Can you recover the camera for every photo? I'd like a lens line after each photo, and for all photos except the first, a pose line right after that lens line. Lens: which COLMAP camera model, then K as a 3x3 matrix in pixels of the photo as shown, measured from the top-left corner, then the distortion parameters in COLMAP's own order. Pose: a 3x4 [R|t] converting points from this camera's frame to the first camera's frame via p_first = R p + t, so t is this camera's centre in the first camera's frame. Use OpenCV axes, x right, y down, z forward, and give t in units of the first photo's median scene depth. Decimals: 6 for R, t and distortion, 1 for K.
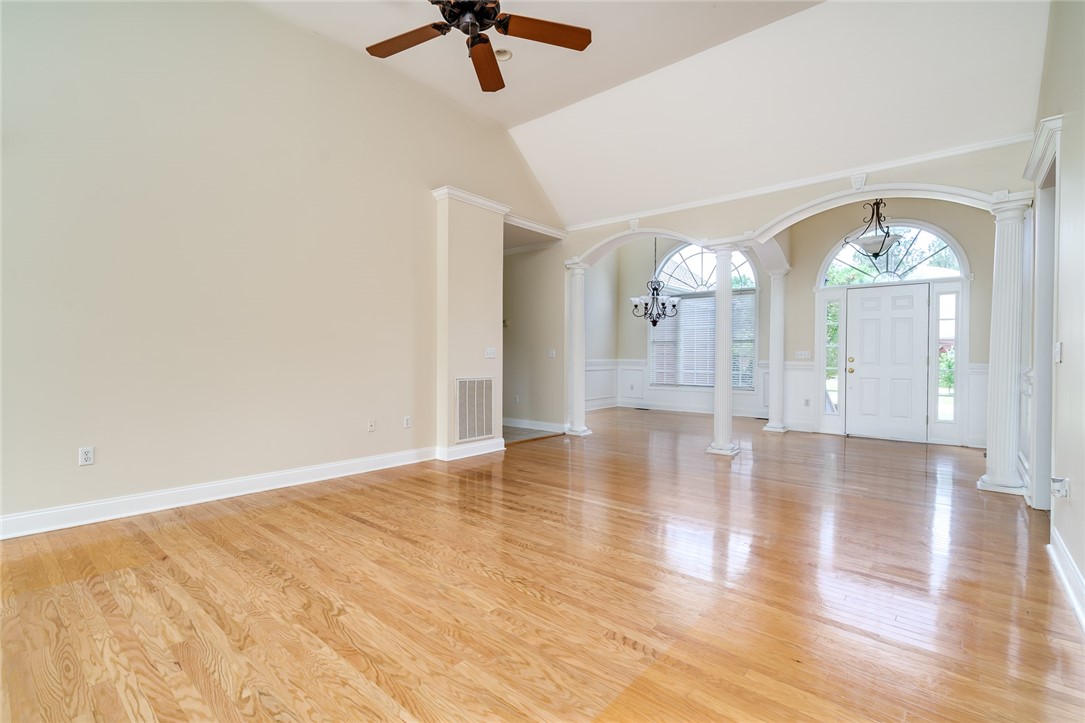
lens RADIAL K [[493.9, 0, 540.0], [0, 493.9, 362.5], [0, 0, 1]] dist [-0.002528, 0.000844]
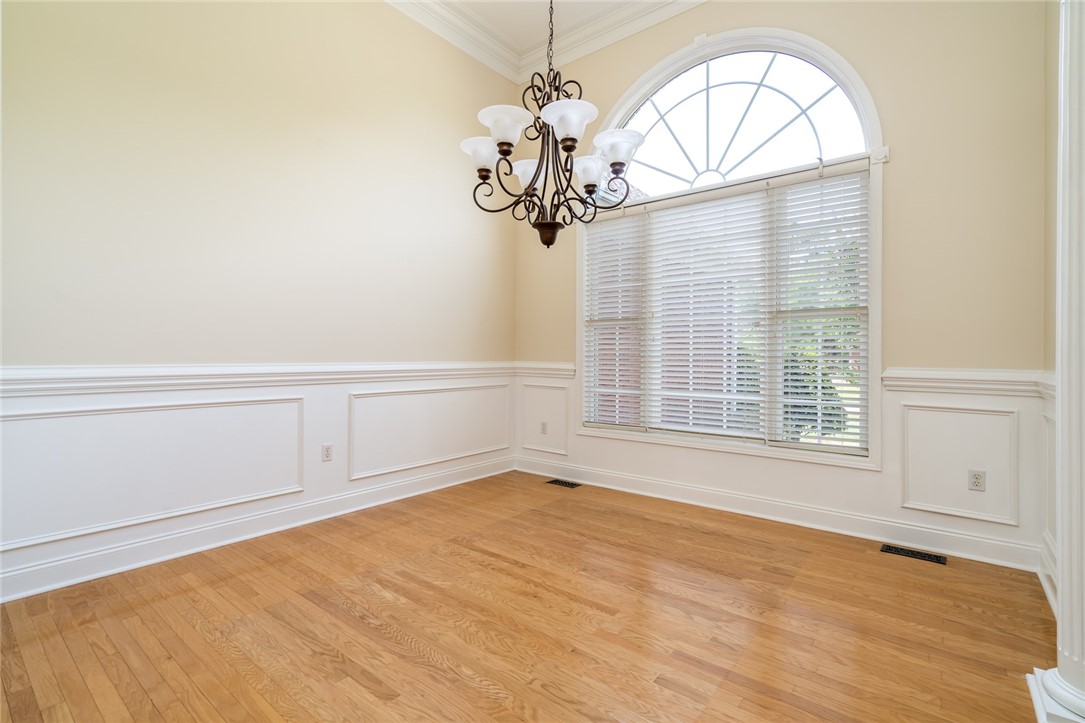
lens RADIAL K [[502.7, 0, 539.5], [0, 502.7, 356.0], [0, 0, 1]] dist [0.000380, 0.000480]
pose [[0.999674, 0.002289, 0.025435, 0.221649], [-0.001914, 0.999889, -0.014745, -0.007264], [-0.025466, 0.014692, 0.999568, 0.726647]]
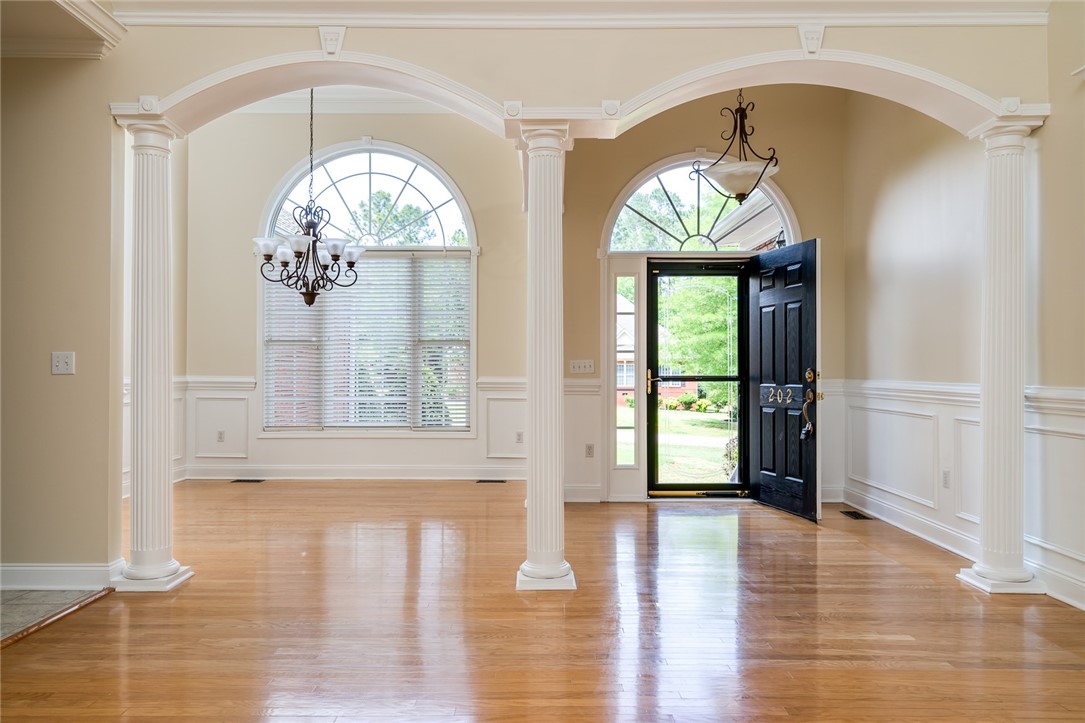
lens RADIAL K [[743.6, 0, 542.5], [0, 743.6, 361.5], [0, 0, 1]] dist [0.003133, 0.003215]
pose [[0.762002, 0.005781, 0.647549, -0.051968], [0.010035, 0.999735, -0.020733, -0.003731], [-0.647497, 0.022296, 0.761742, 0.334867]]
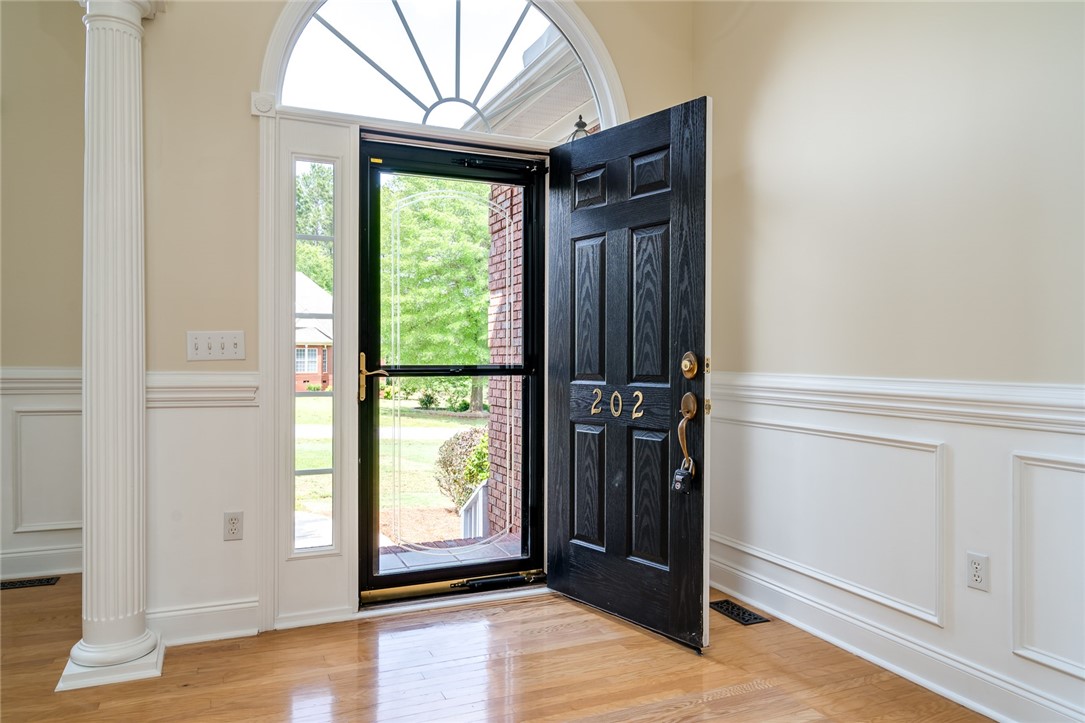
lens RADIAL K [[743.6, 0, 542.5], [0, 743.6, 361.5], [0, 0, 1]] dist [0.003133, 0.003215]
pose [[0.432907, -0.006315, 0.901416, 0.225299], [0.008560, 0.999959, 0.002894, -0.006200], [-0.901398, 0.006463, 0.432944, 0.600934]]
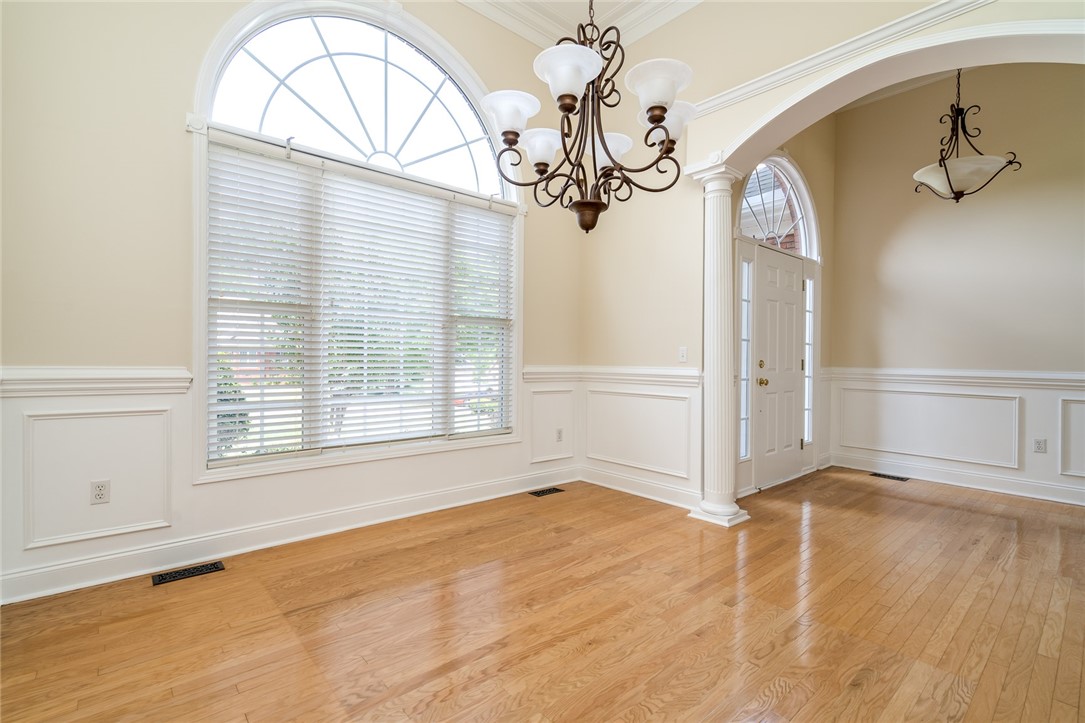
lens RADIAL K [[493.9, 0, 540.0], [0, 493.9, 362.5], [0, 0, 1]] dist [-0.002528, 0.000844]
pose [[0.153035, -0.009662, 0.988173, -0.004969], [0.005287, 0.999946, 0.008958, -0.012207], [-0.988207, 0.003854, 0.153078, 0.995321]]
